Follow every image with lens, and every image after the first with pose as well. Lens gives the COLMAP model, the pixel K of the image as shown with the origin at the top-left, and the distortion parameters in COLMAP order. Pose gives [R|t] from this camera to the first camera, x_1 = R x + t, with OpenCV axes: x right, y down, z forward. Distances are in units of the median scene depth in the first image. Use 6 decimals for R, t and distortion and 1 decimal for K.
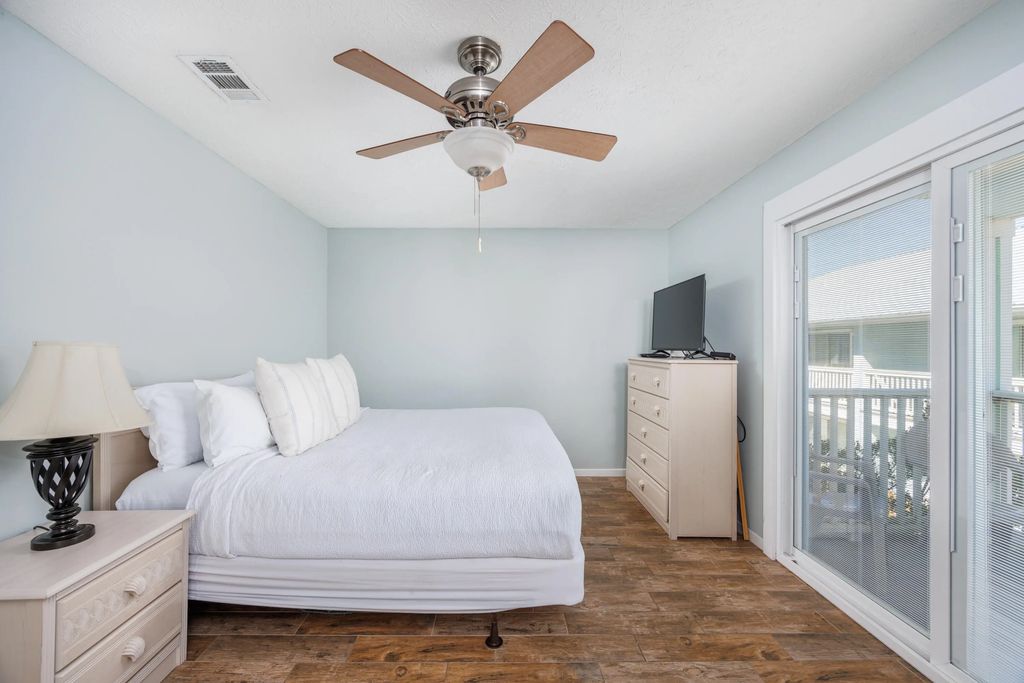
lens RADIAL K [[397.9, 0, 525.4], [0, 397.9, 337.0], [0, 0, 1]] dist [-0.000589, -0.000220]
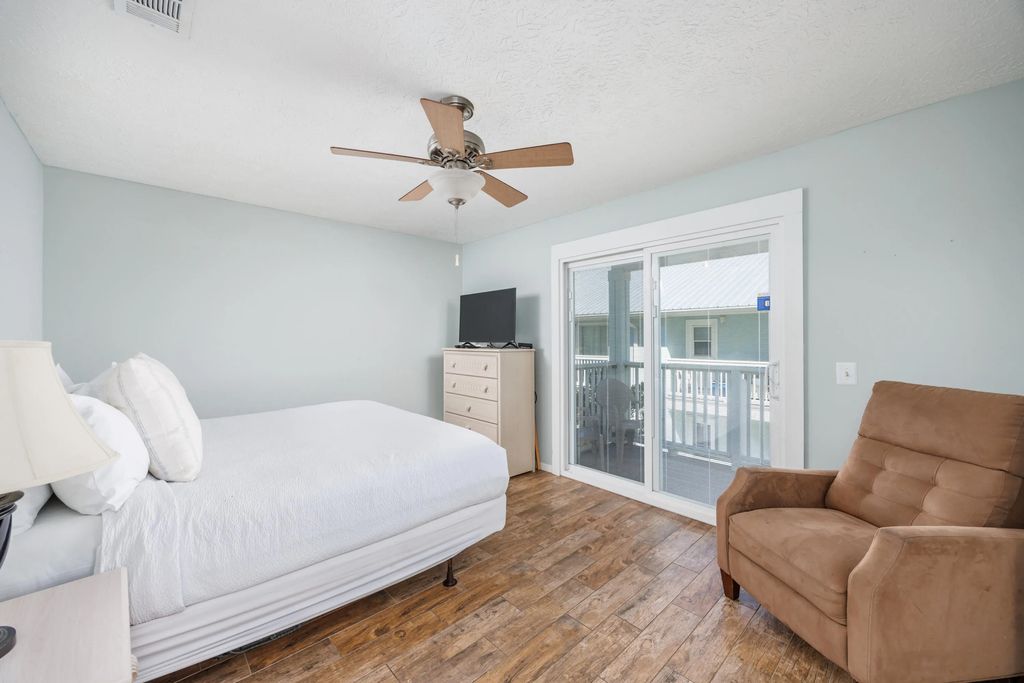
lens RADIAL K [[392.1, 0, 514.6], [0, 392.1, 324.4], [0, 0, 1]] dist [0.000764, 0.000358]
pose [[0.735673, 0.021018, 0.677011, -0.739048], [-0.014944, 0.999779, -0.014799, -0.013074], [-0.677172, 0.000770, 0.735824, -0.023575]]
